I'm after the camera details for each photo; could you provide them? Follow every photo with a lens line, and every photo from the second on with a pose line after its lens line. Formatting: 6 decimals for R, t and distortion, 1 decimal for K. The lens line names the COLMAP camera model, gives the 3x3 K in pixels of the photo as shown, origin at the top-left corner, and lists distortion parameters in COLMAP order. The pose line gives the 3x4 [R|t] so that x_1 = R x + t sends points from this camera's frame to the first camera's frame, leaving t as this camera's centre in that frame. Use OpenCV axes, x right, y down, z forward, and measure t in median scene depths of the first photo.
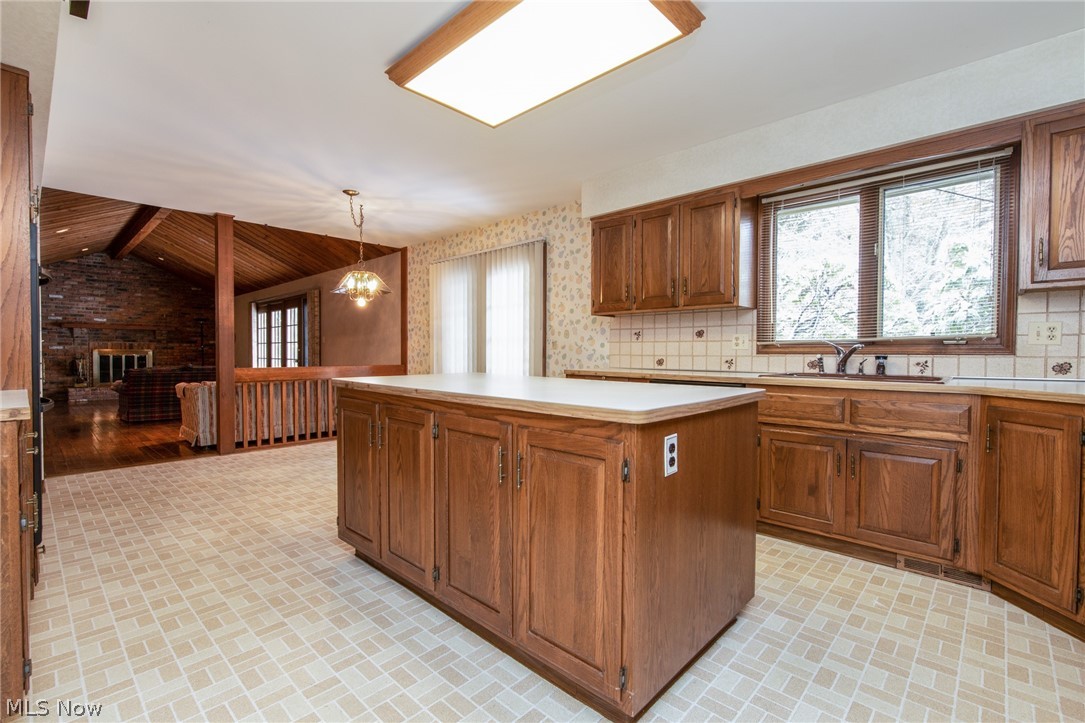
lens RADIAL K [[479.8, 0, 536.9], [0, 479.8, 364.9], [0, 0, 1]] dist [0.003044, 0.000239]
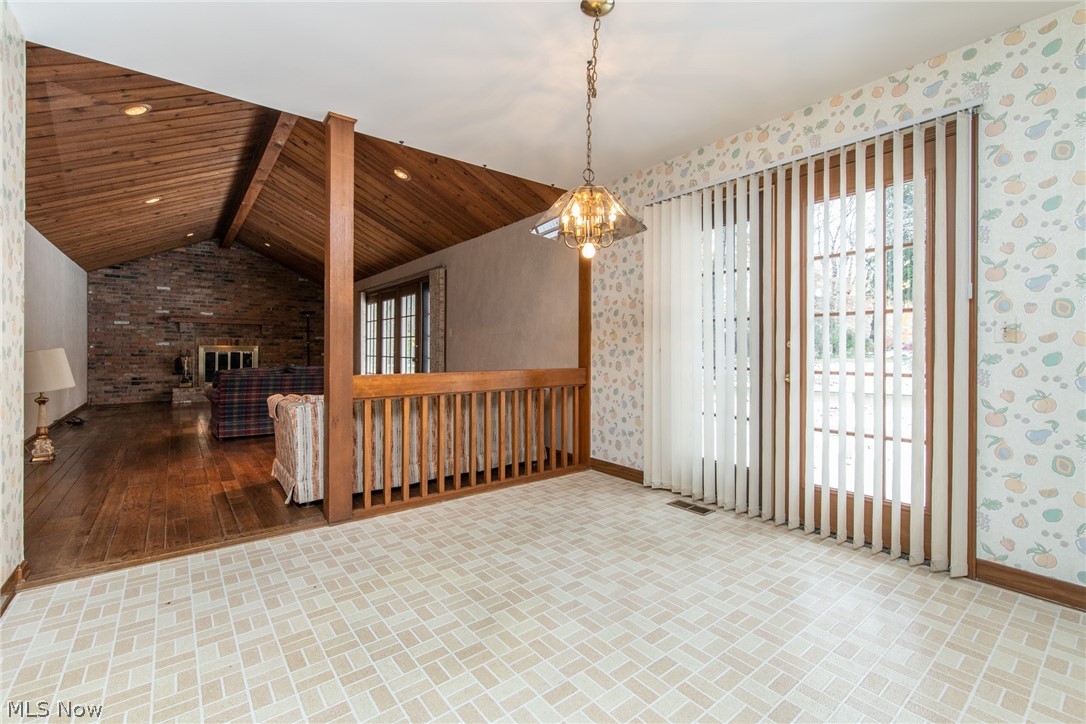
lens RADIAL K [[480.2, 0, 549.5], [0, 480.2, 352.7], [0, 0, 1]] dist [0.003044, 0.000239]
pose [[0.989428, 0.001389, -0.145020, -0.140340], [-0.004095, 0.999823, -0.018366, -0.005484], [0.144969, 0.018766, 0.989258, 0.207343]]
